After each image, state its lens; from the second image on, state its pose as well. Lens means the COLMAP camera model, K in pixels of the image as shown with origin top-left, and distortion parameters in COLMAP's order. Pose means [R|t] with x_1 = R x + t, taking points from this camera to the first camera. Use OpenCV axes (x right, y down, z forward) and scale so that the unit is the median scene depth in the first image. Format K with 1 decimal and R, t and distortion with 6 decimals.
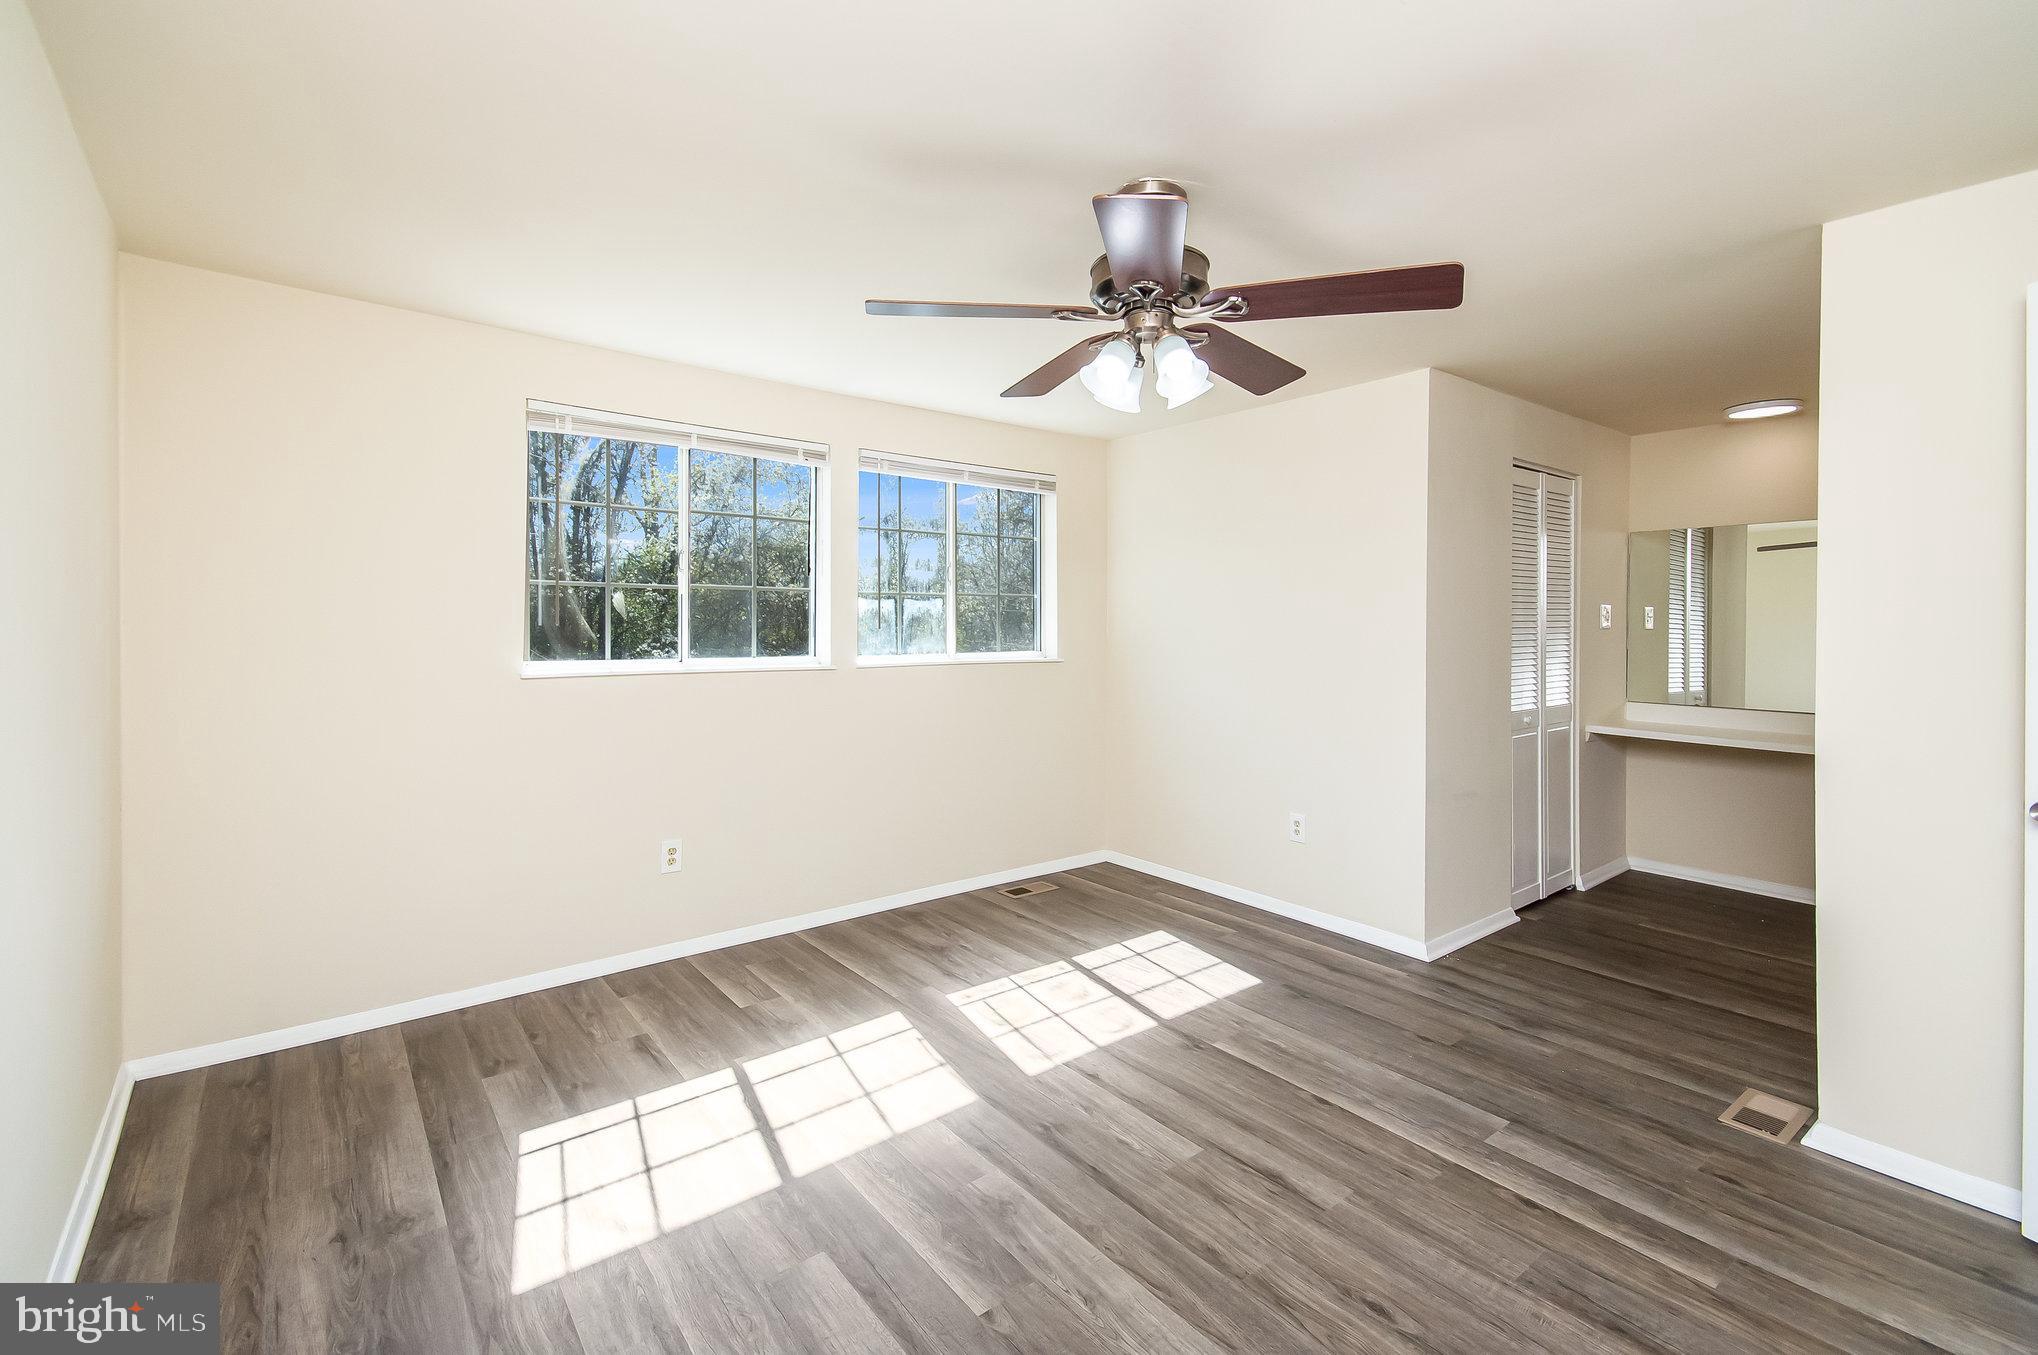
lens RADIAL K [[885.5, 0, 1015.2], [0, 885.5, 631.5], [0, 0, 1]] dist [0.025259, -0.001101]
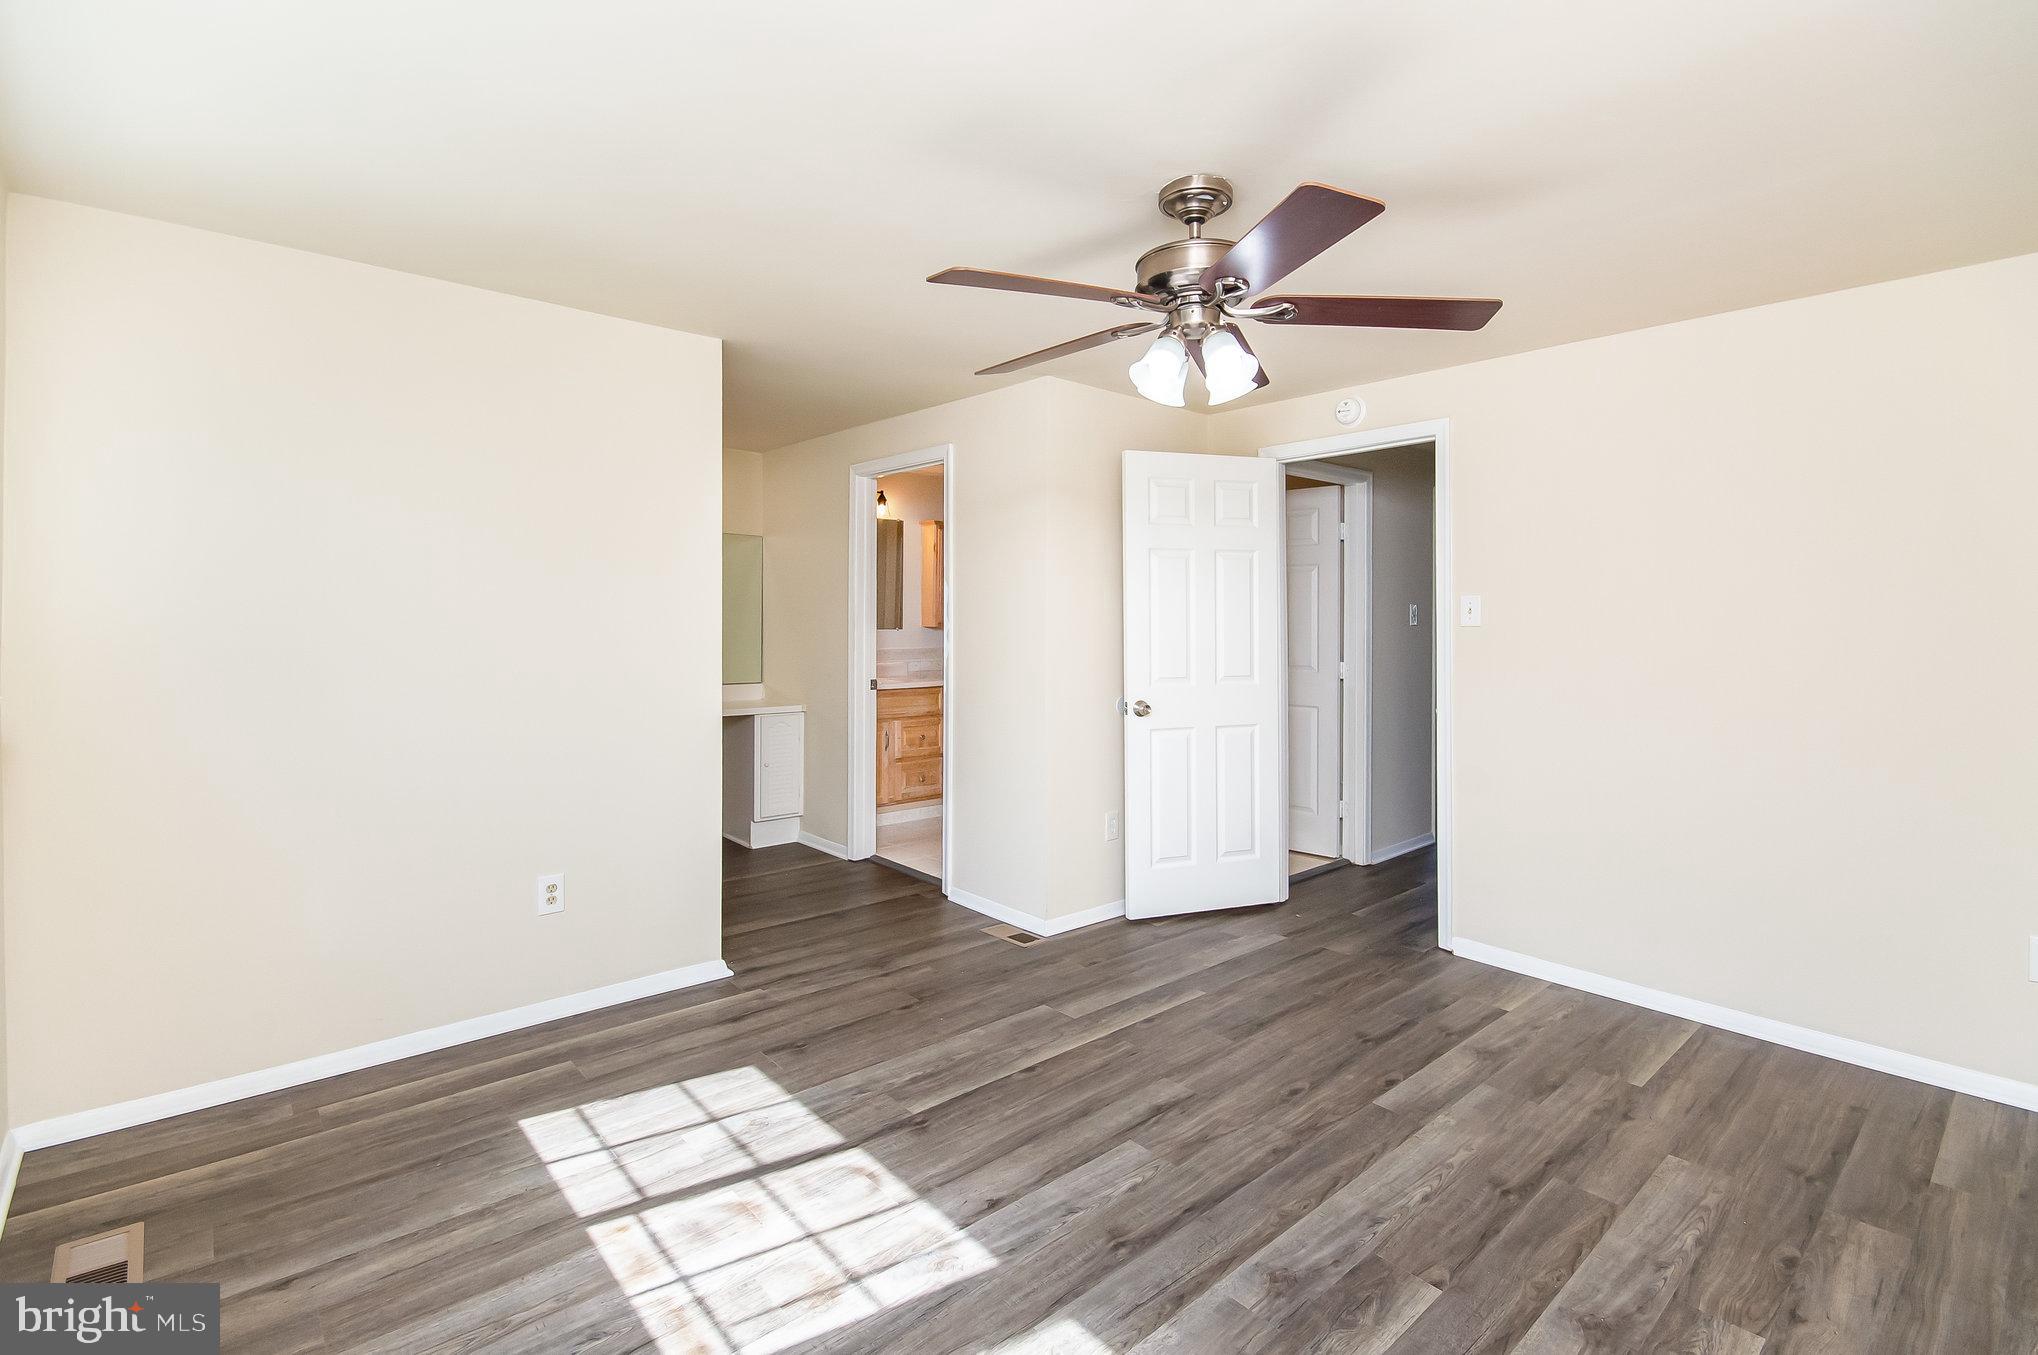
lens RADIAL K [[915.2, 0, 1025.3], [0, 915.2, 625.8], [0, 0, 1]] dist [0.003406, -0.000438]
pose [[-0.050466, -0.008583, 0.998689, -0.625716], [-0.001524, 0.999963, 0.008517, -0.009379], [-0.998725, -0.001092, -0.050477, 0.899069]]
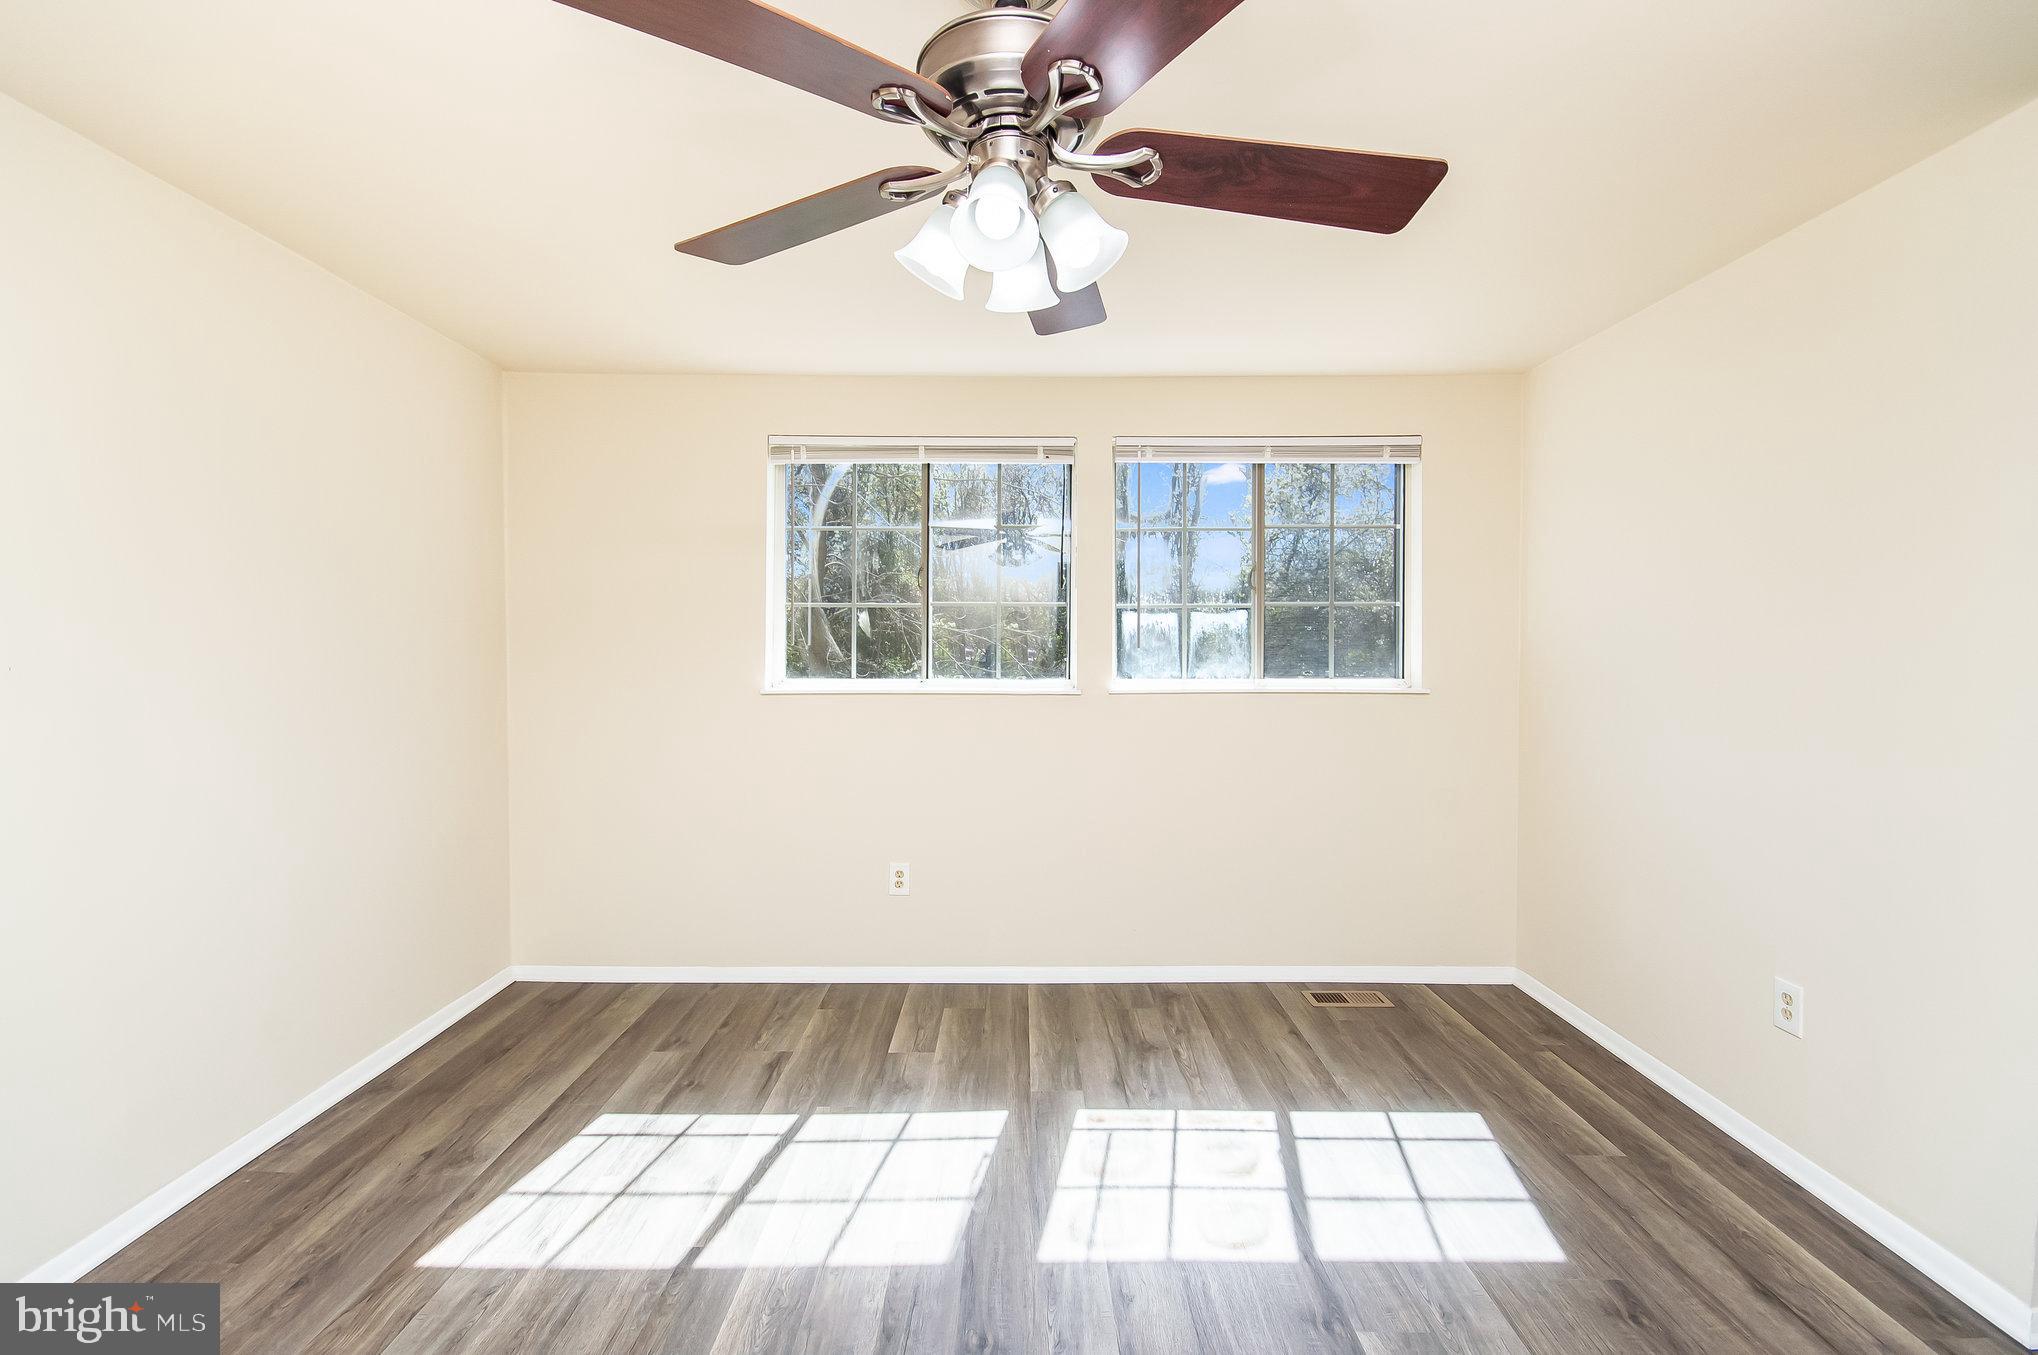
lens RADIAL K [[900.2, 0, 1021.2], [0, 900.2, 662.1], [0, 0, 1]] dist [0.008173, 0.000057]
pose [[0.782681, 0.009246, -0.622354, 0.404153], [-0.001066, 0.999908, 0.013515, -0.001724], [0.622422, -0.009914, 0.782619, 0.362946]]
